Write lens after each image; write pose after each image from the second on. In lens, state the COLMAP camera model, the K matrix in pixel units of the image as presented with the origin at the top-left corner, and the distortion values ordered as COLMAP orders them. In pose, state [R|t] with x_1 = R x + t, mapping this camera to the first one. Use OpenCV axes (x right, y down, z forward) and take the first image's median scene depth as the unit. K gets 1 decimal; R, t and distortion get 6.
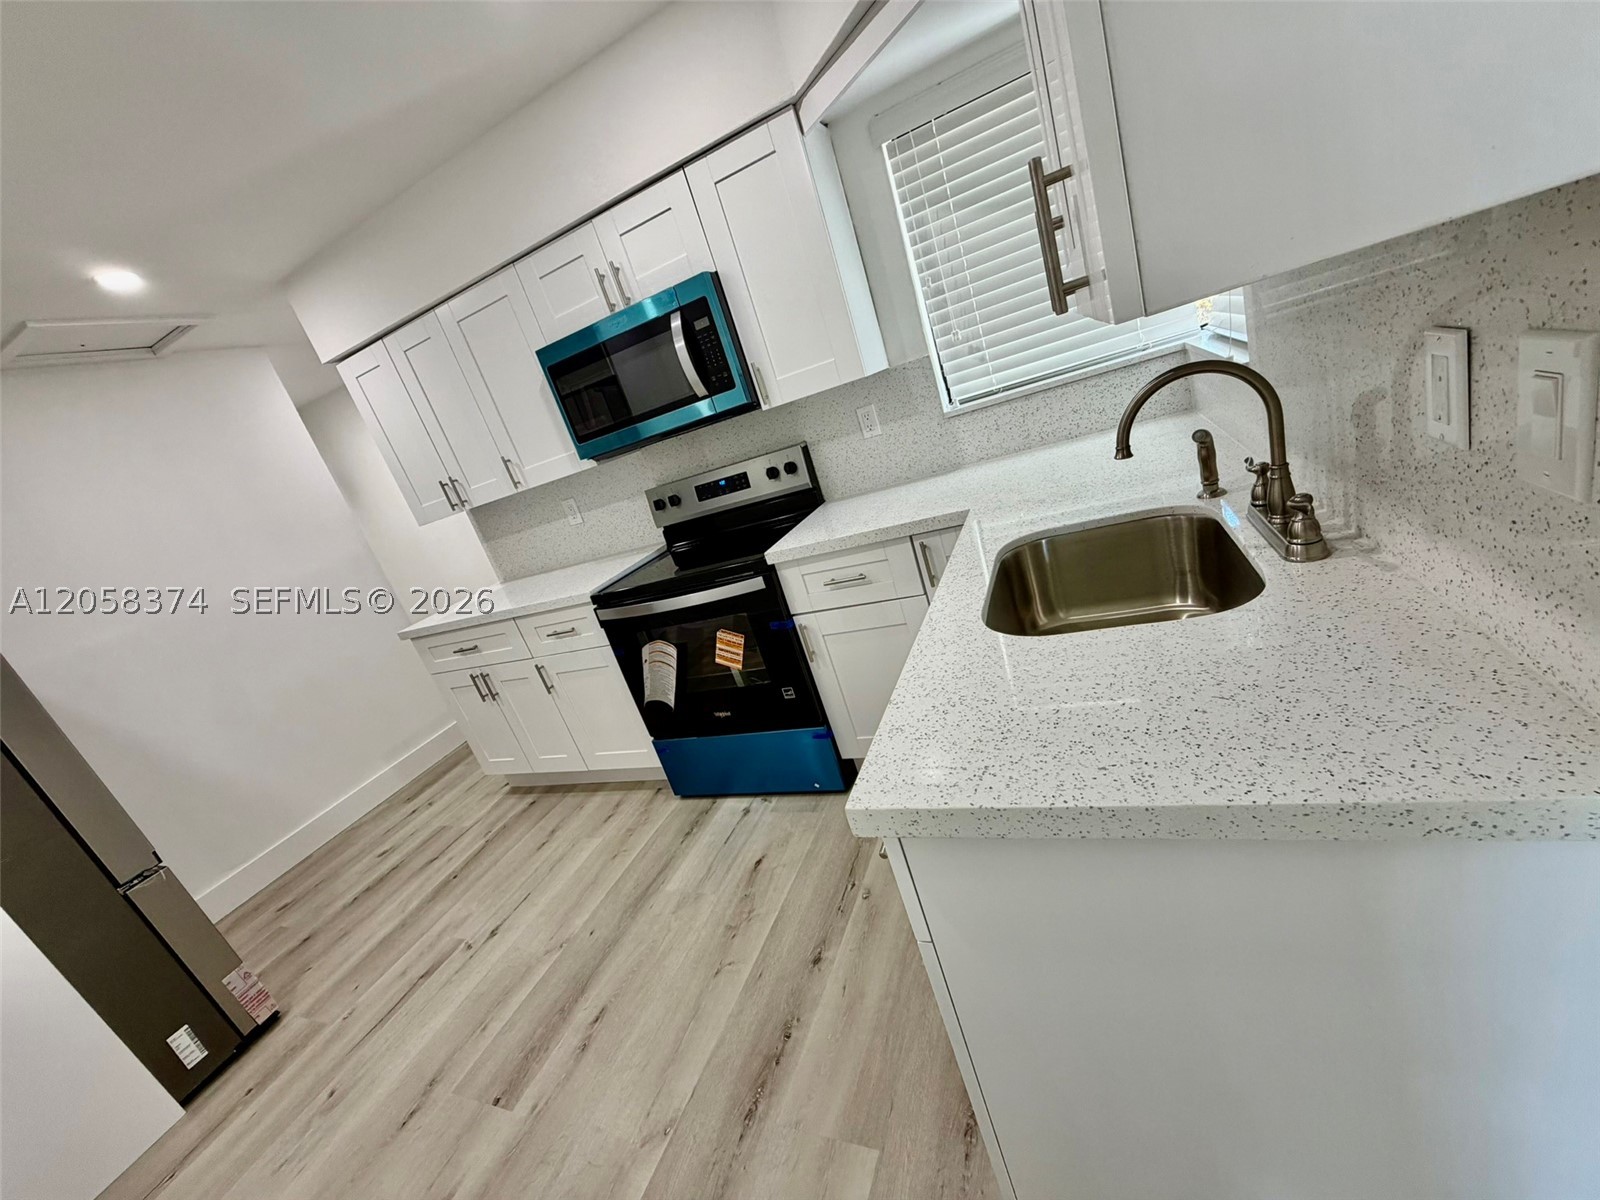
lens RADIAL K [[639.0, 0, 799.7], [0, 639.0, 603.9], [0, 0, 1]] dist [-0.000020, -0.000335]
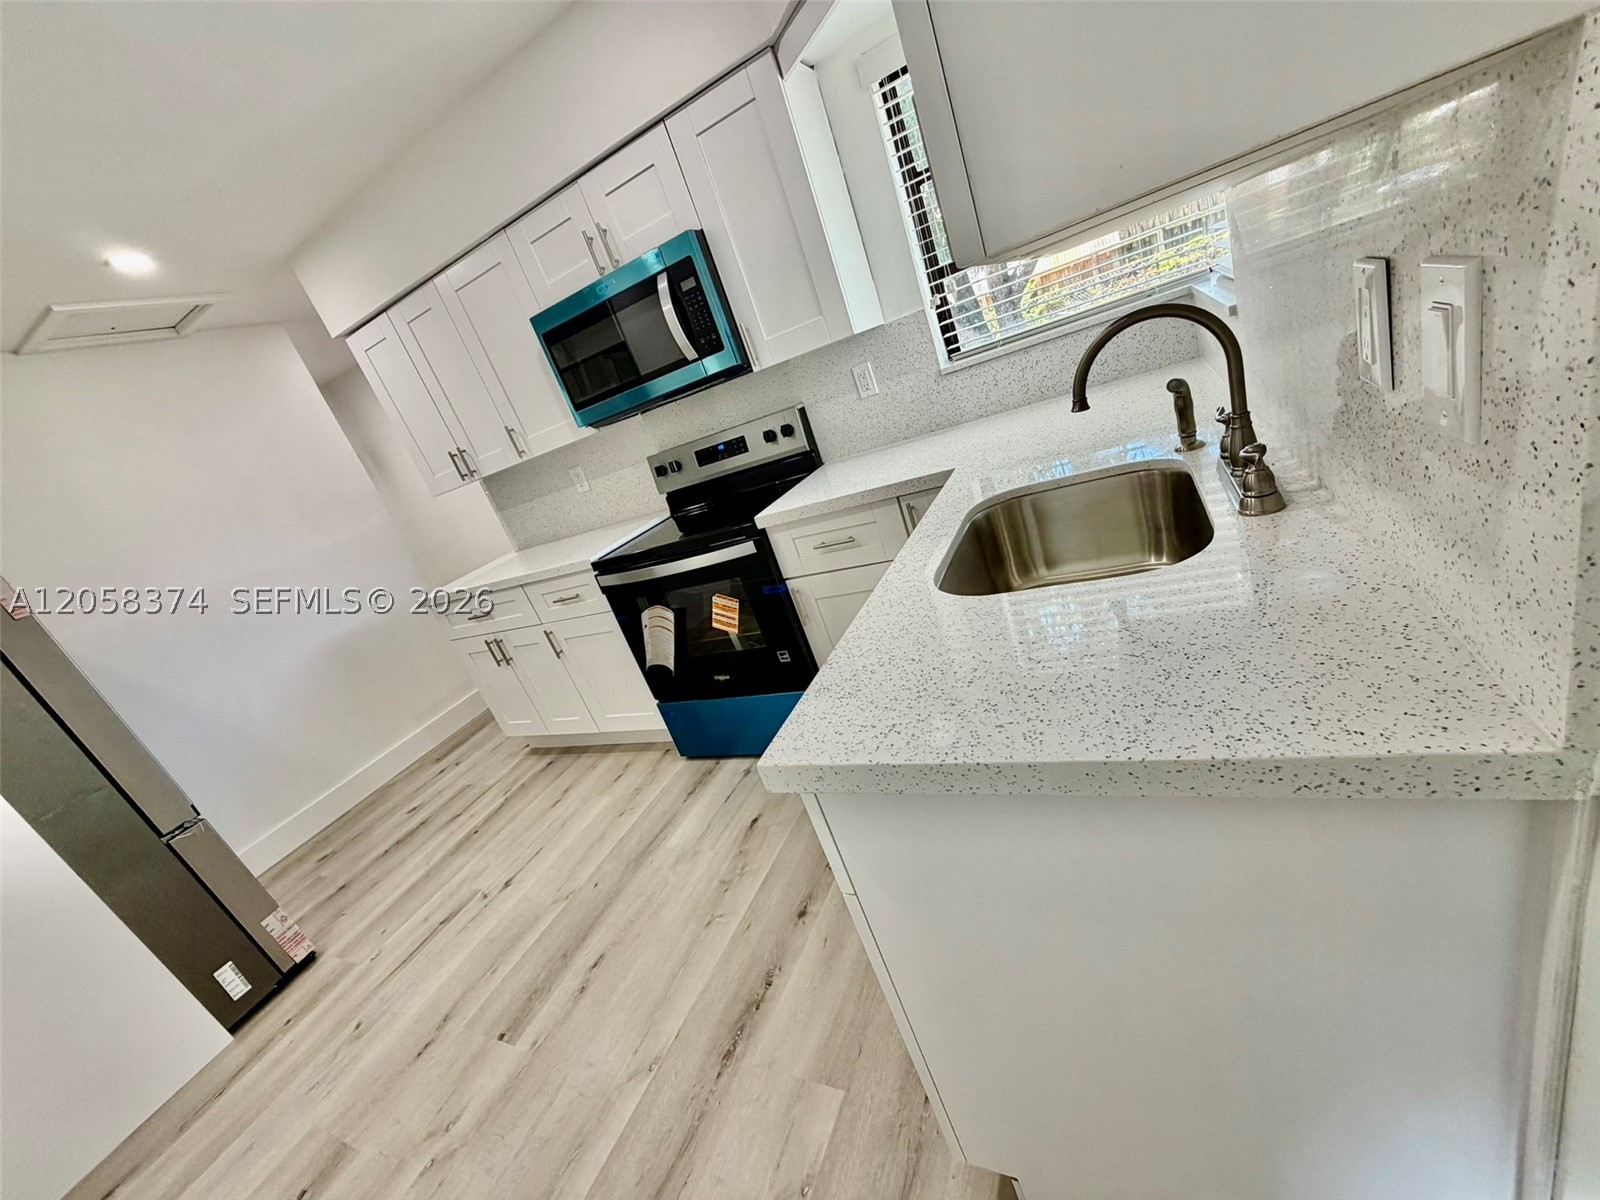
lens RADIAL K [[639.0, 0, 800.3], [0, 639.0, 604.2], [0, 0, 1]] dist [-0.000020, -0.000335]
pose [[0.998470, -0.008503, -0.054640, 0.067034], [0.011437, 0.998497, 0.053600, 0.003362], [0.054102, -0.054142, 0.997067, -0.000173]]
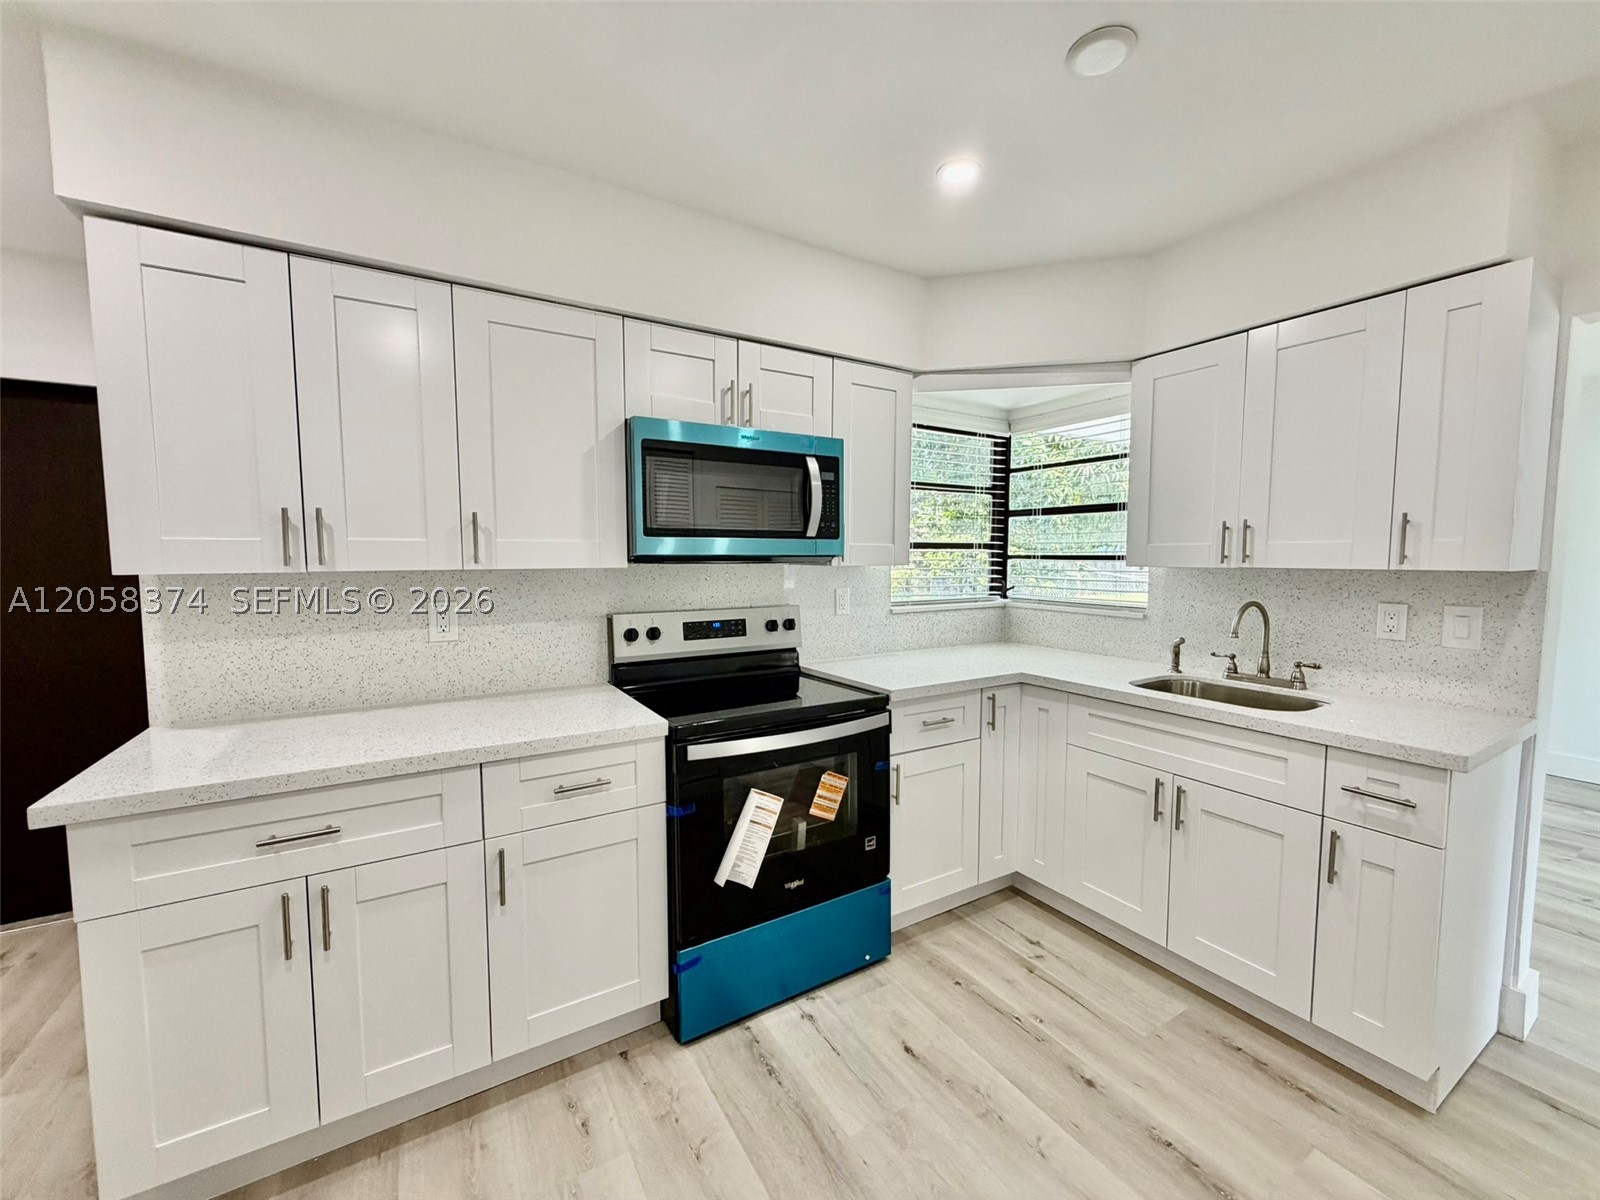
lens RADIAL K [[639.0, 0, 800.6], [0, 639.0, 605.0], [0, 0, 1]] dist [-0.000020, -0.000335]
pose [[0.572959, 0.247331, 0.781374, -0.948106], [0.079202, 0.932207, -0.353152, 0.142138], [-0.815748, 0.264228, 0.514528, 0.522051]]
